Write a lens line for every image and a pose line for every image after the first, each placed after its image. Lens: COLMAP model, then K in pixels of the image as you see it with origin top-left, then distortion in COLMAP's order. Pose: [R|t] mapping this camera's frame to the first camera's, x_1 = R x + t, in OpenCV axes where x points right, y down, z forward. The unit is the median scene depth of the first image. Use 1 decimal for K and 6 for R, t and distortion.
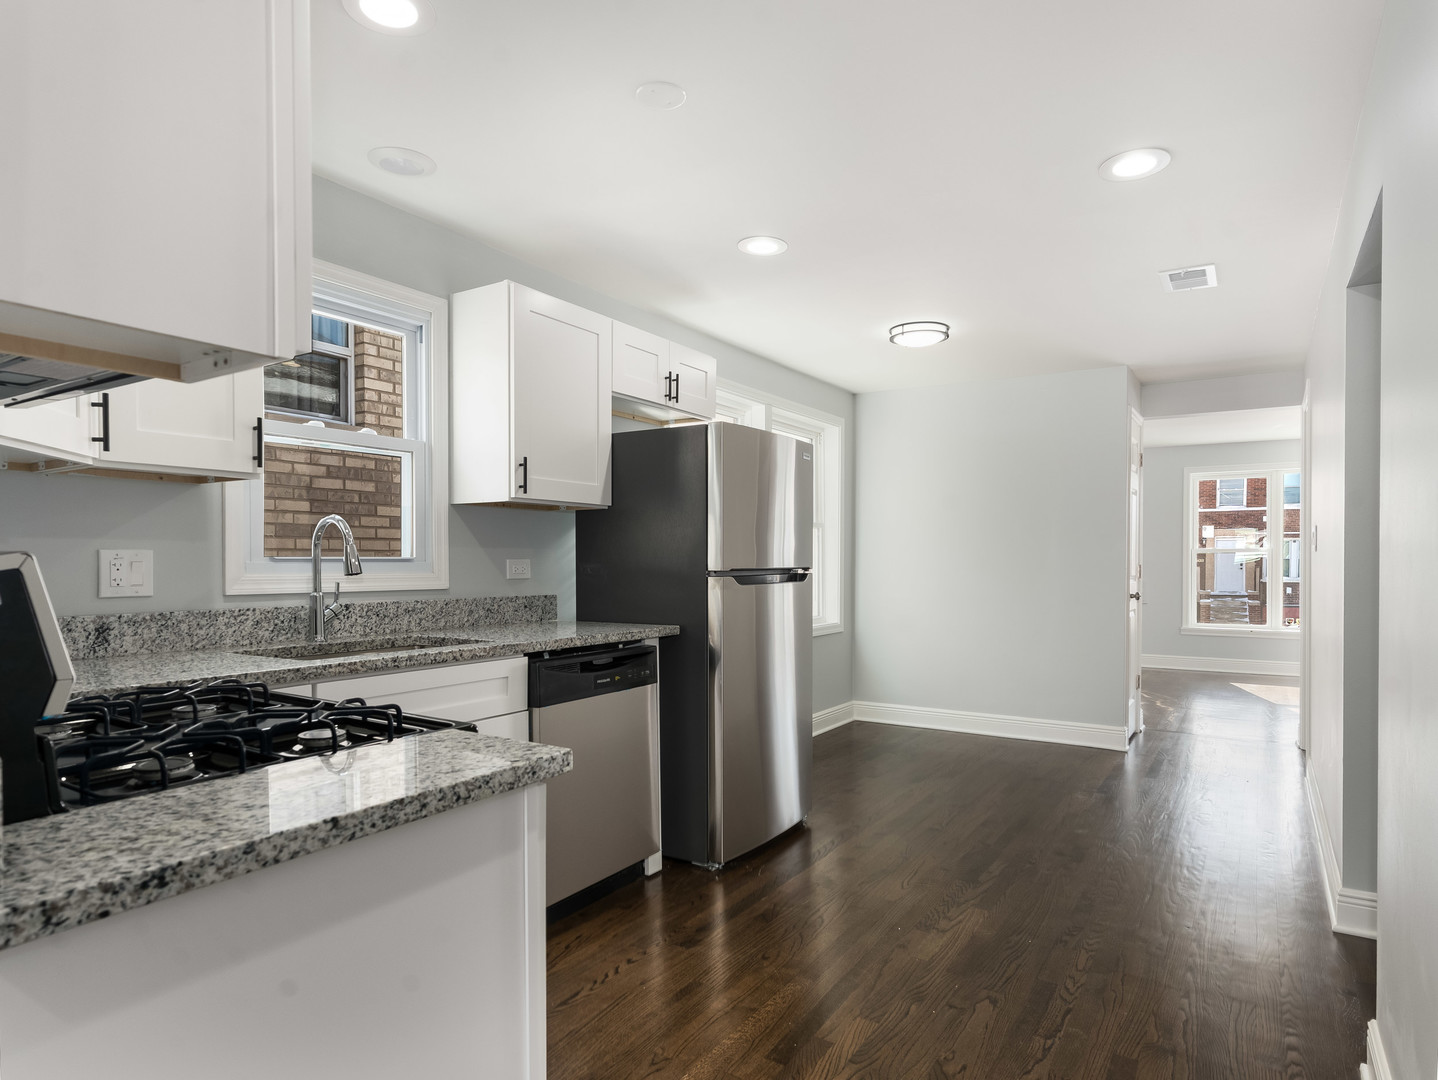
lens RADIAL K [[857.1, 0, 715.1], [0, 857.1, 552.3], [0, 0, 1]] dist [-0.007614, -0.000189]
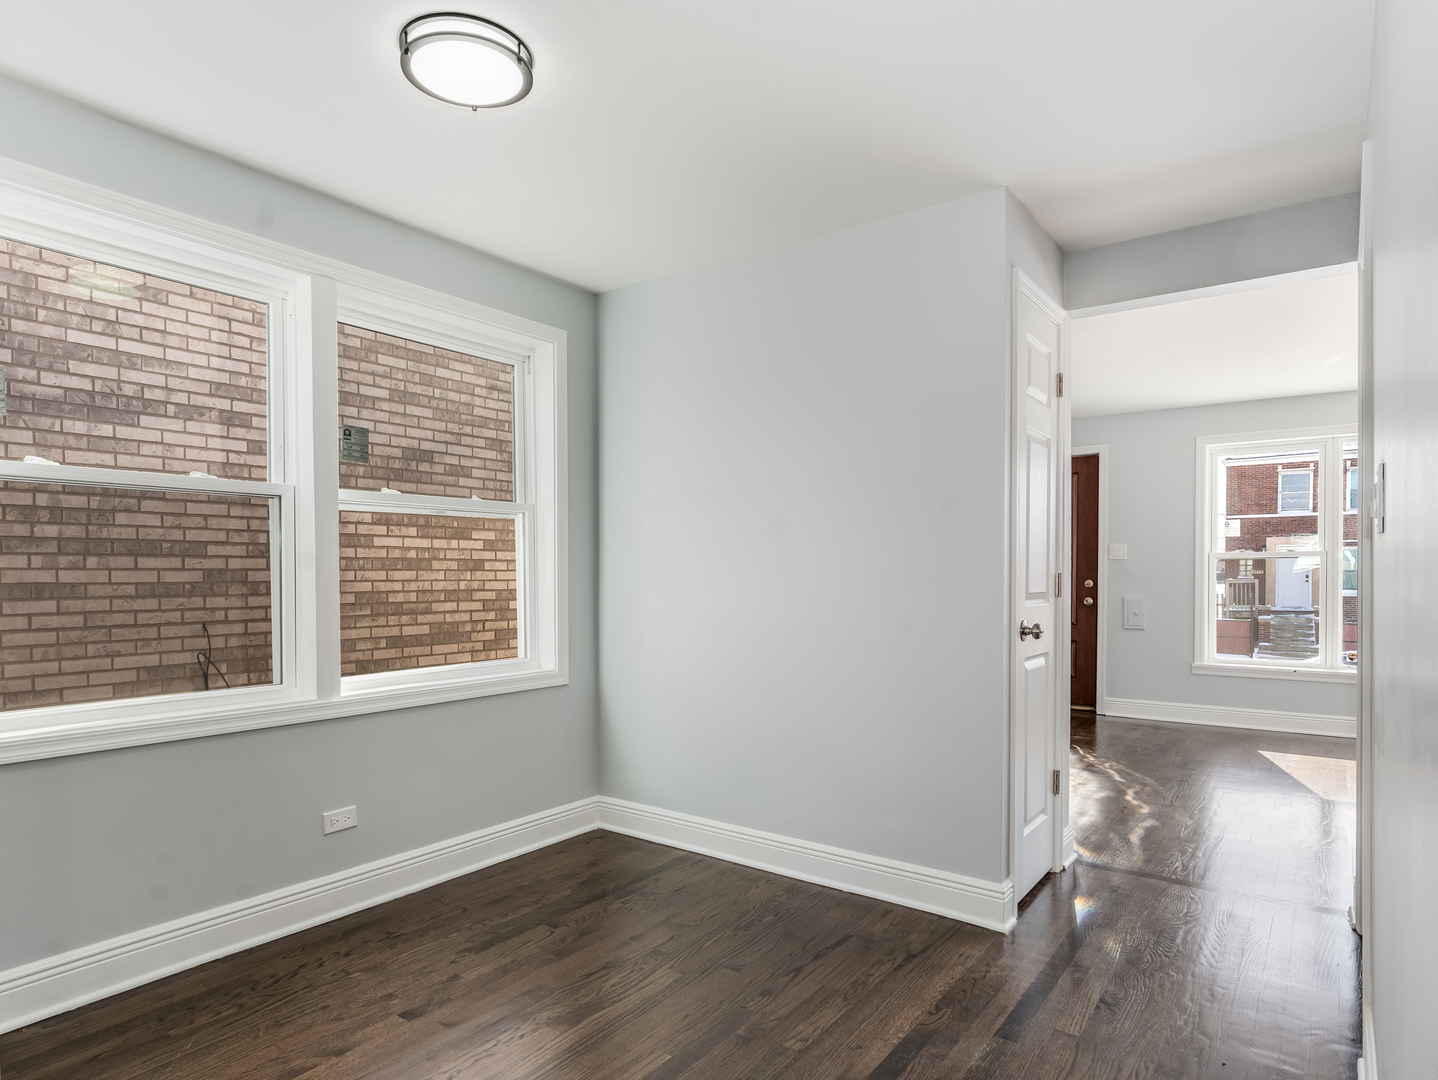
lens RADIAL K [[857.1, 0, 703.7], [0, 857.1, 567.8], [0, 0, 1]] dist [-0.007614, -0.000189]
pose [[0.997645, -0.001136, -0.068585, 0.176363], [0.001370, 0.999993, 0.003375, 0.005108], [0.068581, -0.003461, 0.997640, 0.248453]]
